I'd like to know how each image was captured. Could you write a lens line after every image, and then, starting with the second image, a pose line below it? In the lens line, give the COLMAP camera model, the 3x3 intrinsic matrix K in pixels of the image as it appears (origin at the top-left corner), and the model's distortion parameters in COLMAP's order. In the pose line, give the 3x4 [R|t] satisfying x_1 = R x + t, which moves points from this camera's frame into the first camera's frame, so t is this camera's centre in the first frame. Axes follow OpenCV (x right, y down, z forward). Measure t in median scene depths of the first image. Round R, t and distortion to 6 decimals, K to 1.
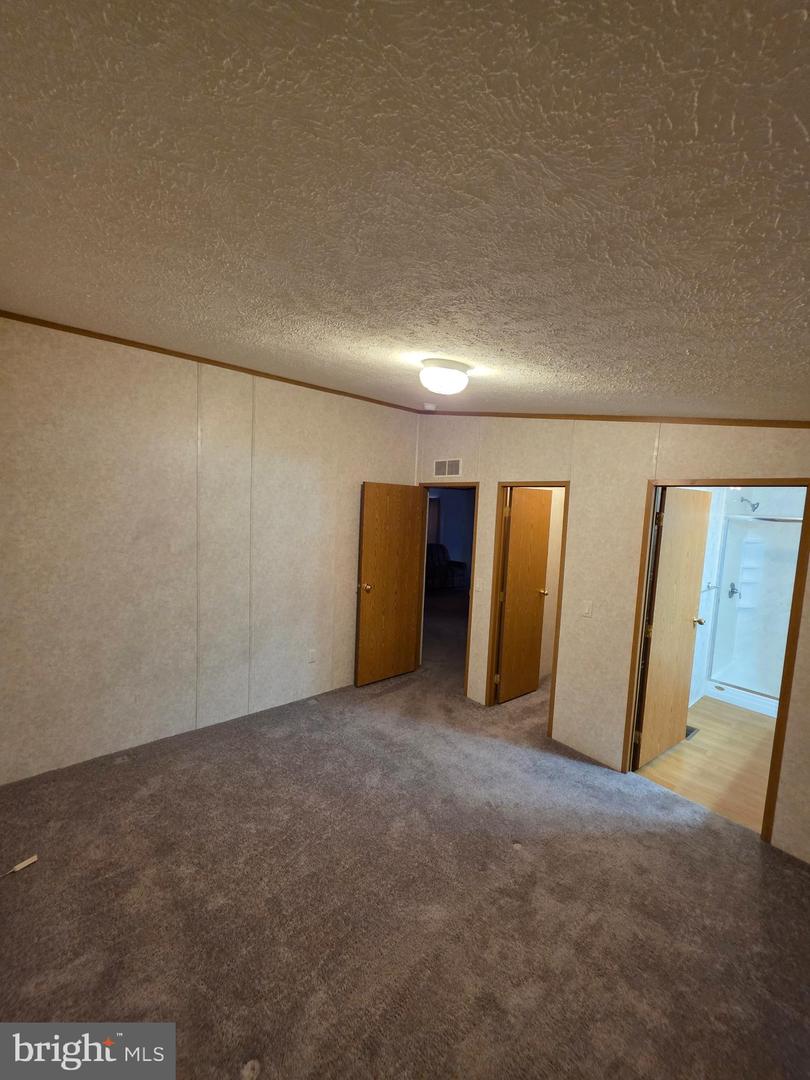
lens RADIAL K [[433.0, 0, 402.4], [0, 433.0, 543.9], [0, 0, 1]] dist [0.012563, -0.000286]
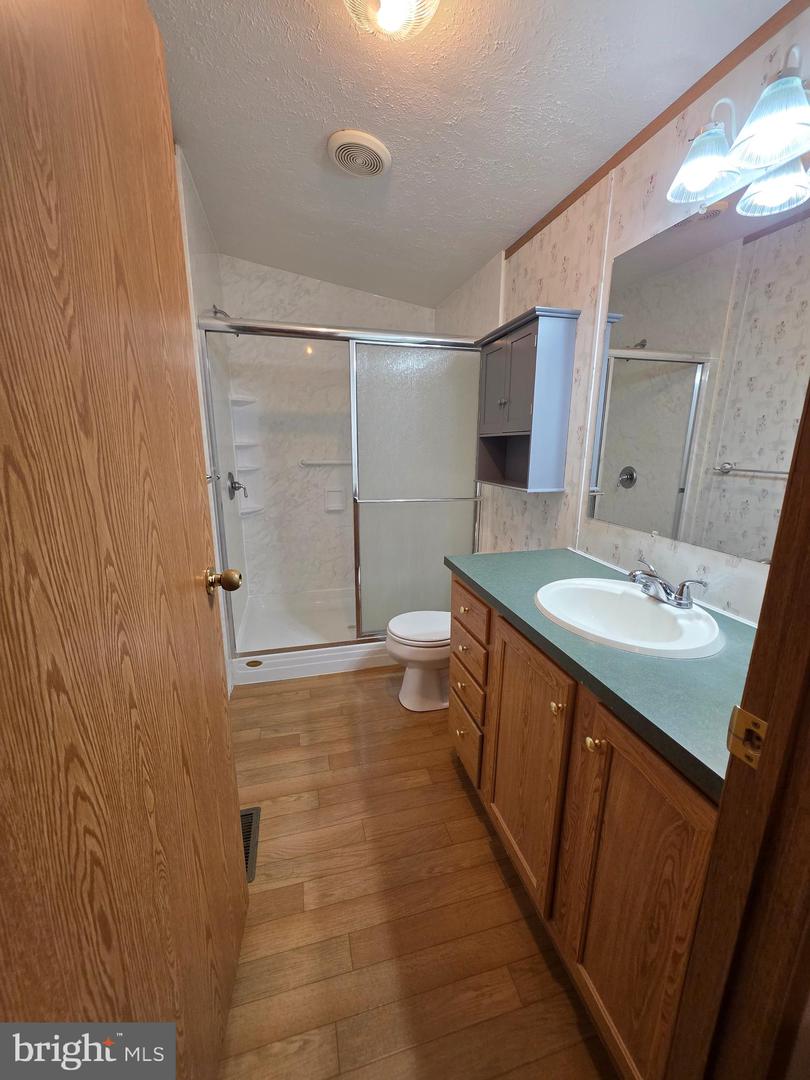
lens RADIAL K [[433.0, 0, 405.8], [0, 433.0, 546.2], [0, 0, 1]] dist [0.012563, -0.000286]
pose [[0.431401, -0.260321, 0.863786, 0.400356], [0.090757, 0.965130, 0.245537, 0.074237], [-0.897584, -0.027530, 0.439983, 0.631575]]
